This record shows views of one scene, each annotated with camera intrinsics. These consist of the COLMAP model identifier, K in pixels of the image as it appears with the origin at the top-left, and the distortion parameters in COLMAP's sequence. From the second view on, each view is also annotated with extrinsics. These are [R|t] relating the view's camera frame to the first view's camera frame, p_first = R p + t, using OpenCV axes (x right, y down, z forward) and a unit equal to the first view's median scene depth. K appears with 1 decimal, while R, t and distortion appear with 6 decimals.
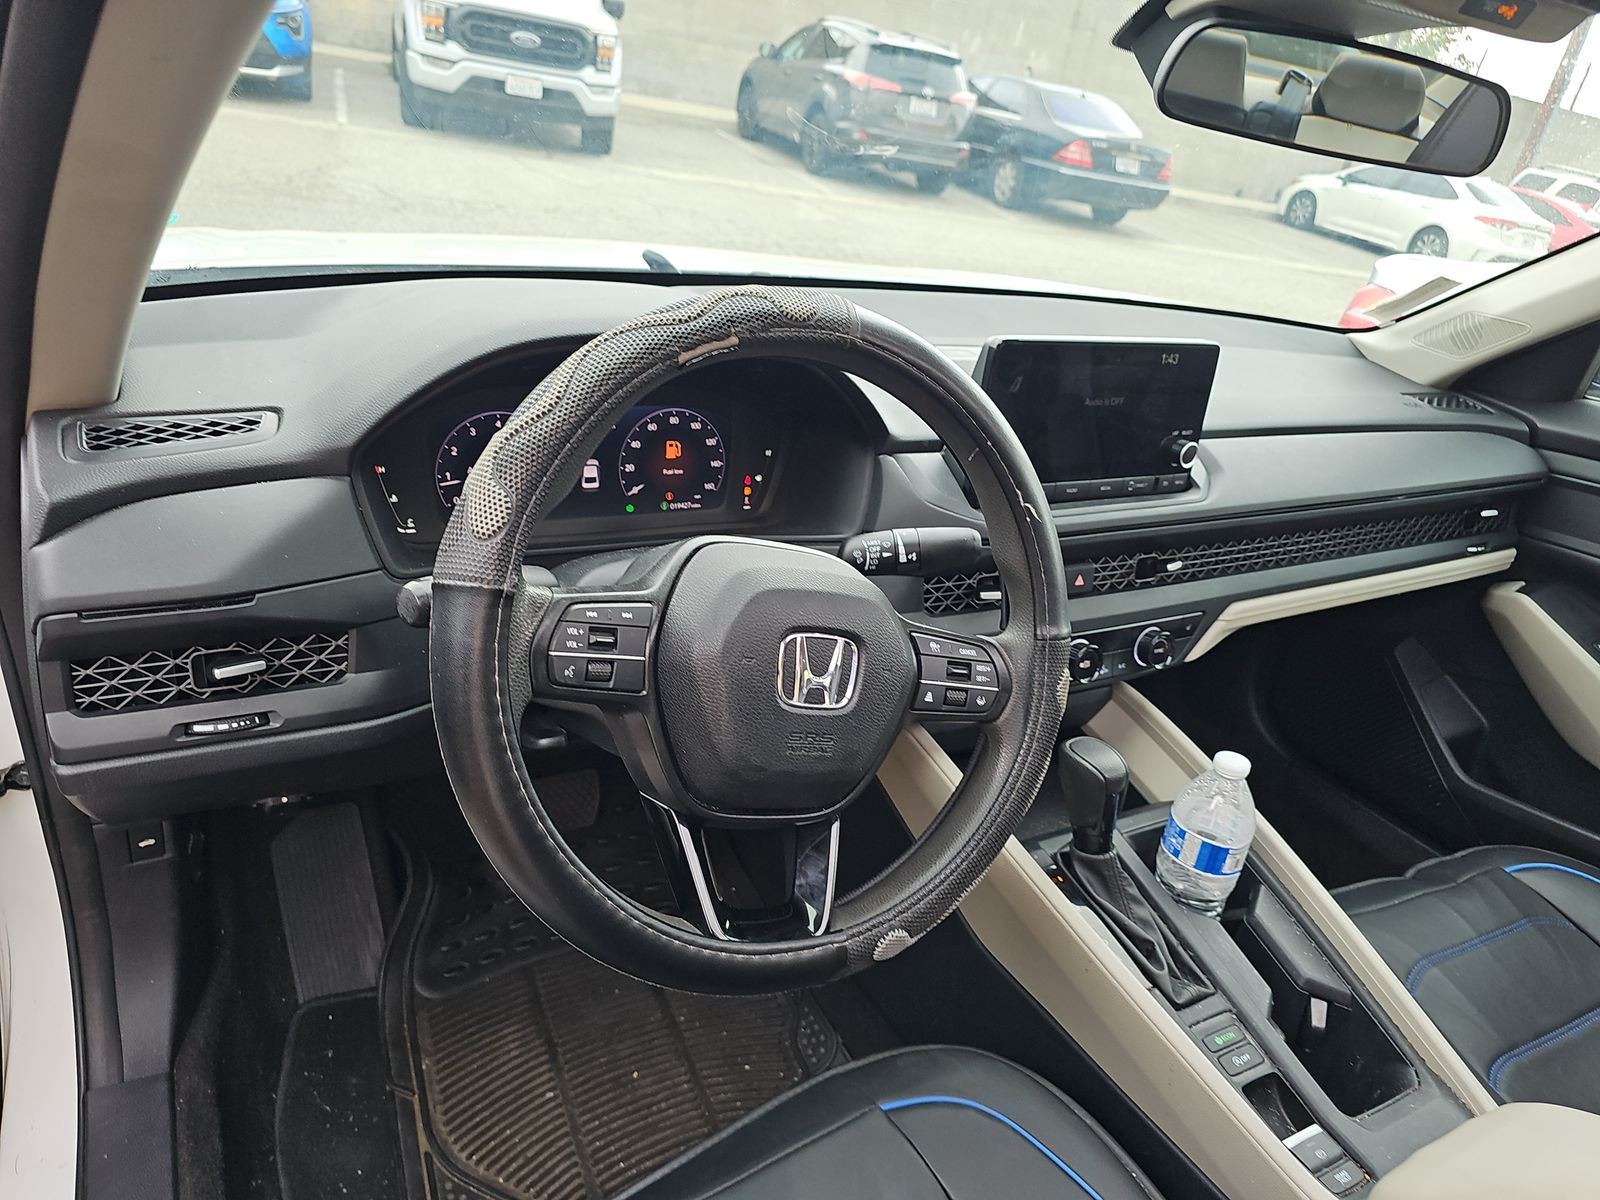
lens RADIAL K [[1060.4, 0, 802.1], [0, 1060.4, 607.5], [0, 0, 1]] dist [0.037921, -0.044575]
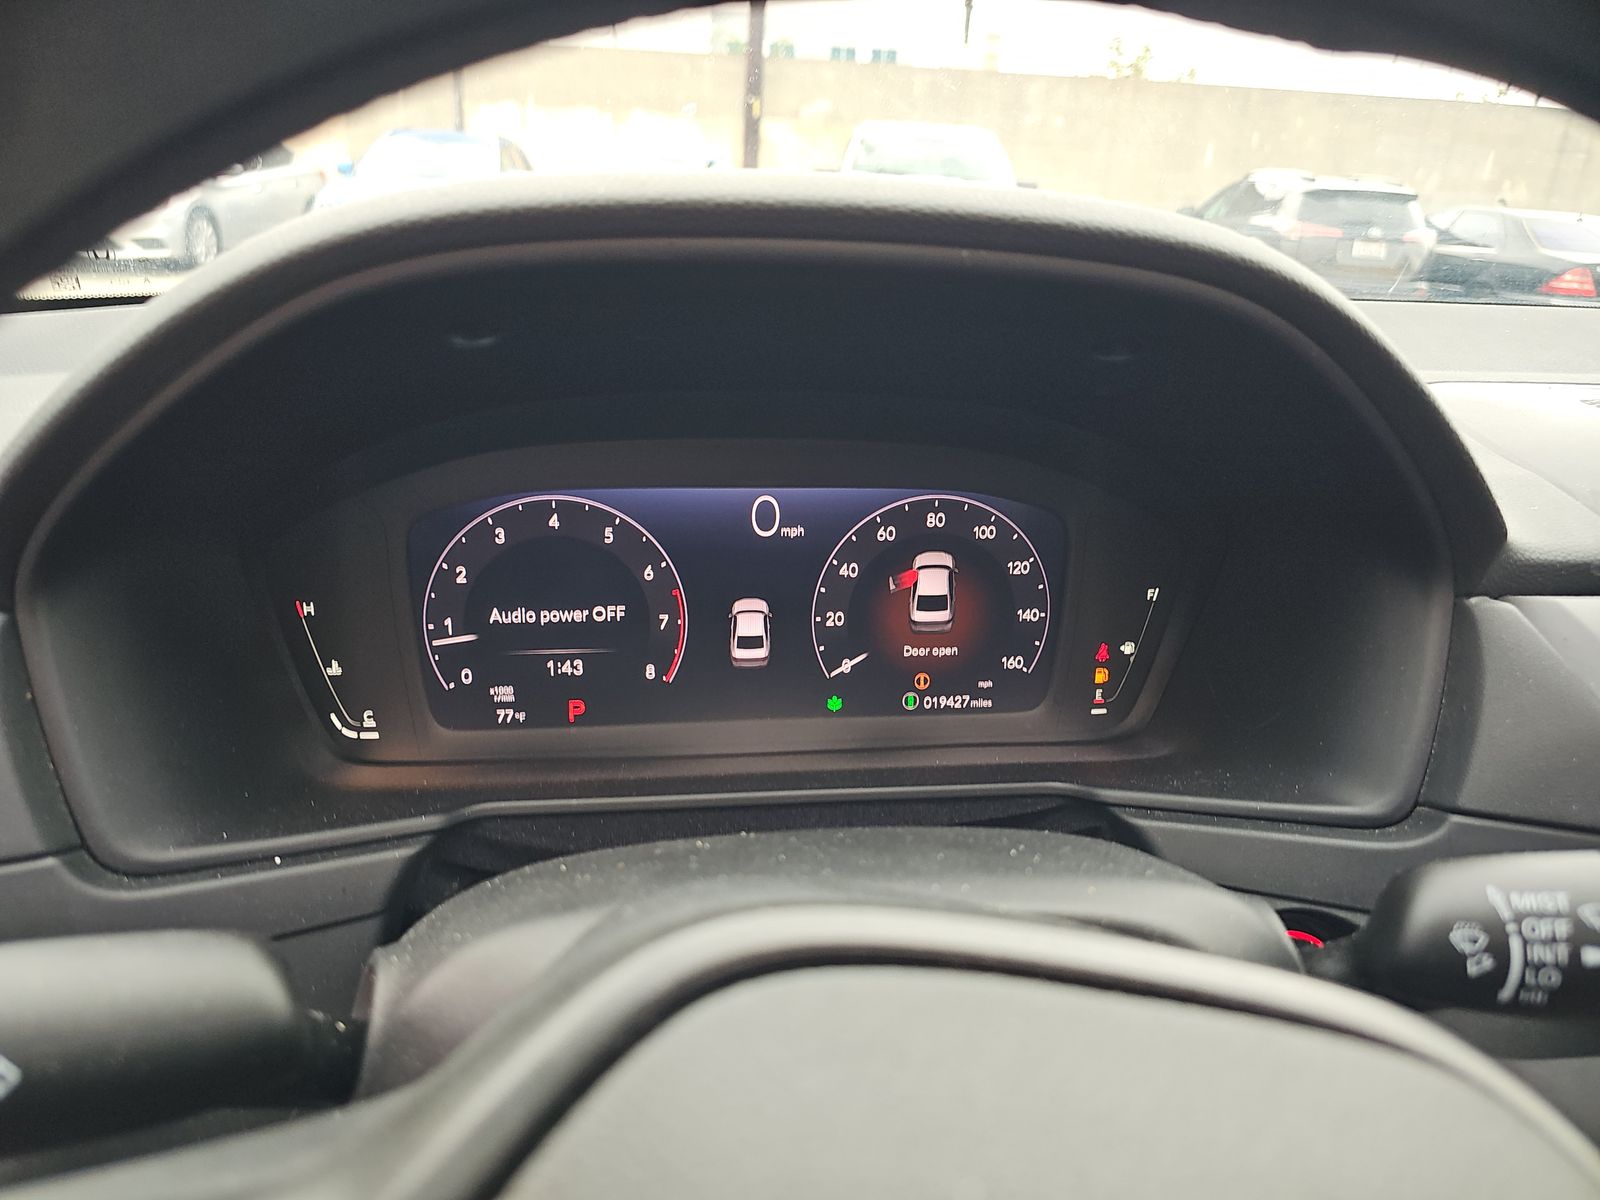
lens RADIAL K [[1067.5, 0, 800.0], [0, 1067.5, 600.0], [0, 0, 1]] dist [0.041924, -0.037550]
pose [[0.932026, 0.013770, -0.362130, -0.005969], [-0.073037, 0.985910, -0.150489, -0.062901], [0.354956, 0.166708, 0.919899, 0.521956]]
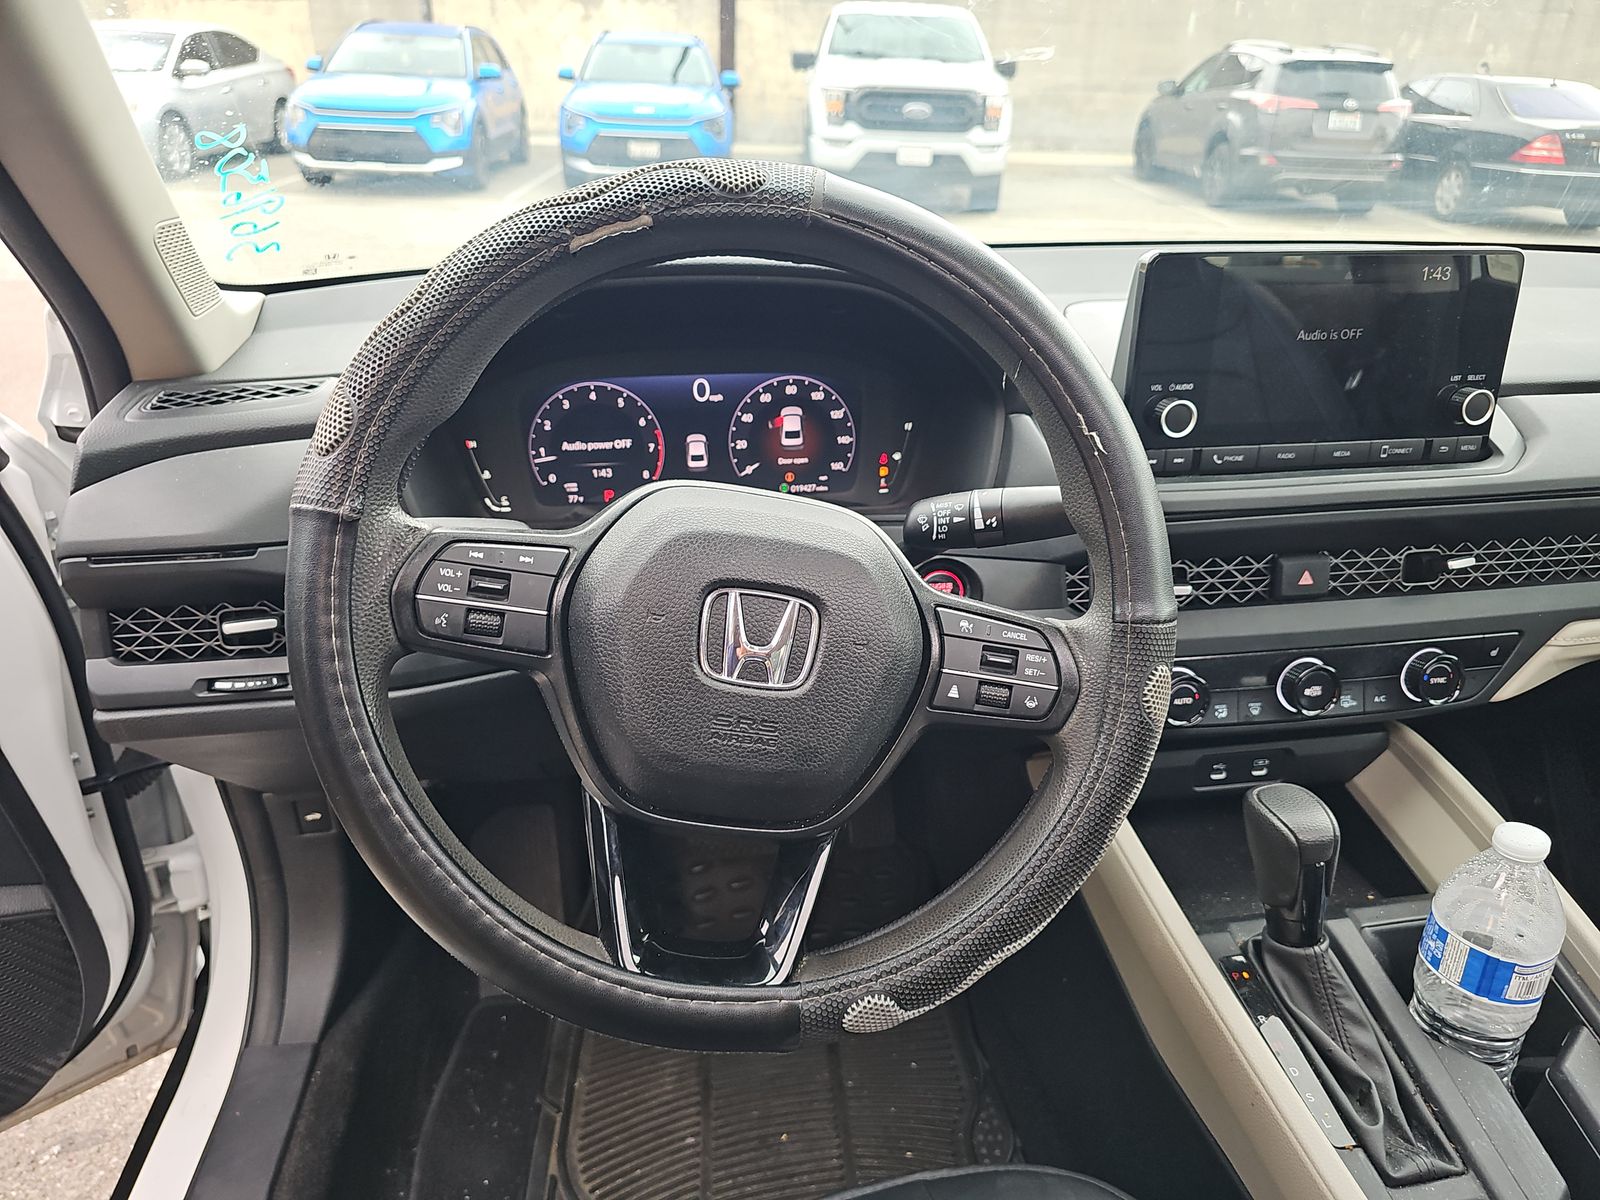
lens RADIAL K [[1066.4, 0, 805.7], [0, 1066.4, 608.6], [0, 0, 1]] dist [0.023730, -0.028778]
pose [[0.935194, 0.020739, -0.353528, 0.197023], [-0.039519, 0.998160, -0.045987, 0.044122], [0.351924, 0.056977, 0.934293, 0.170799]]
